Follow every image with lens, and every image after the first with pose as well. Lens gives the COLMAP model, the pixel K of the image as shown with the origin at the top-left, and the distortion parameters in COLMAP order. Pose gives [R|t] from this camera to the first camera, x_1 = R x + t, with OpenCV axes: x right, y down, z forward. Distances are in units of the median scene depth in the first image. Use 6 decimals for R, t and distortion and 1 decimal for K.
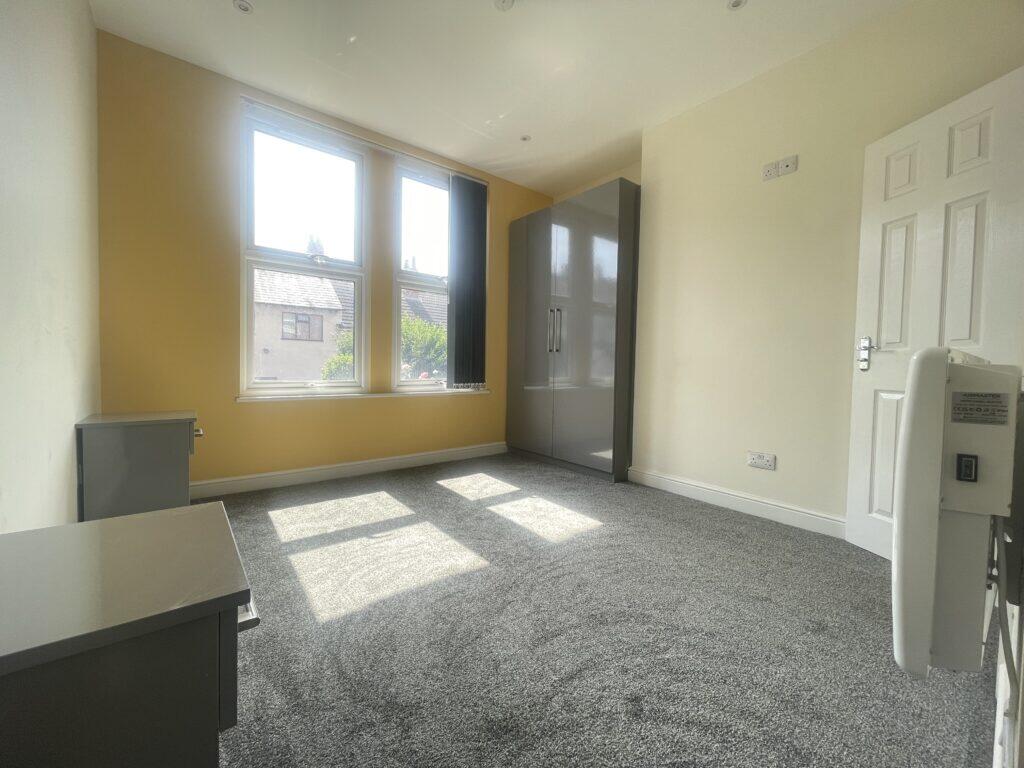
lens RADIAL K [[416.0, 0, 512.5], [0, 416.0, 380.6], [0, 0, 1]] dist [0.003314, 0.001804]
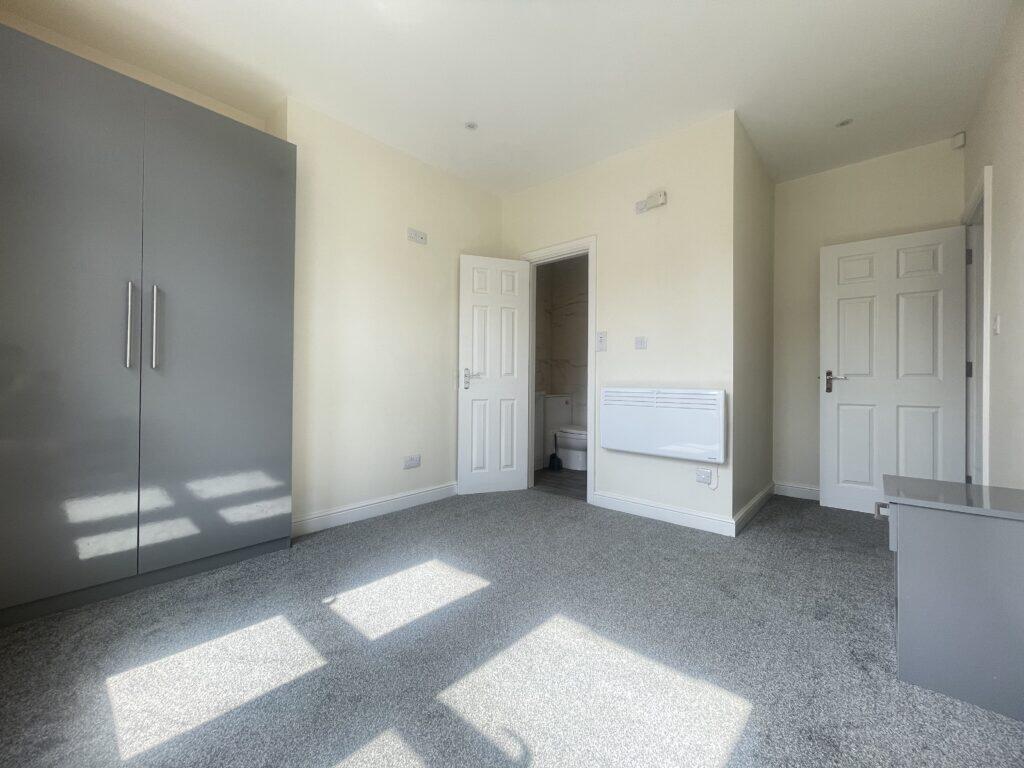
lens RADIAL K [[416.0, 0, 513.1], [0, 416.0, 380.3], [0, 0, 1]] dist [0.003314, 0.001804]
pose [[-0.174072, -0.013248, 0.984644, -0.691533], [0.026860, 0.999474, 0.018196, -0.068734], [-0.984367, 0.029614, -0.173624, 0.916685]]
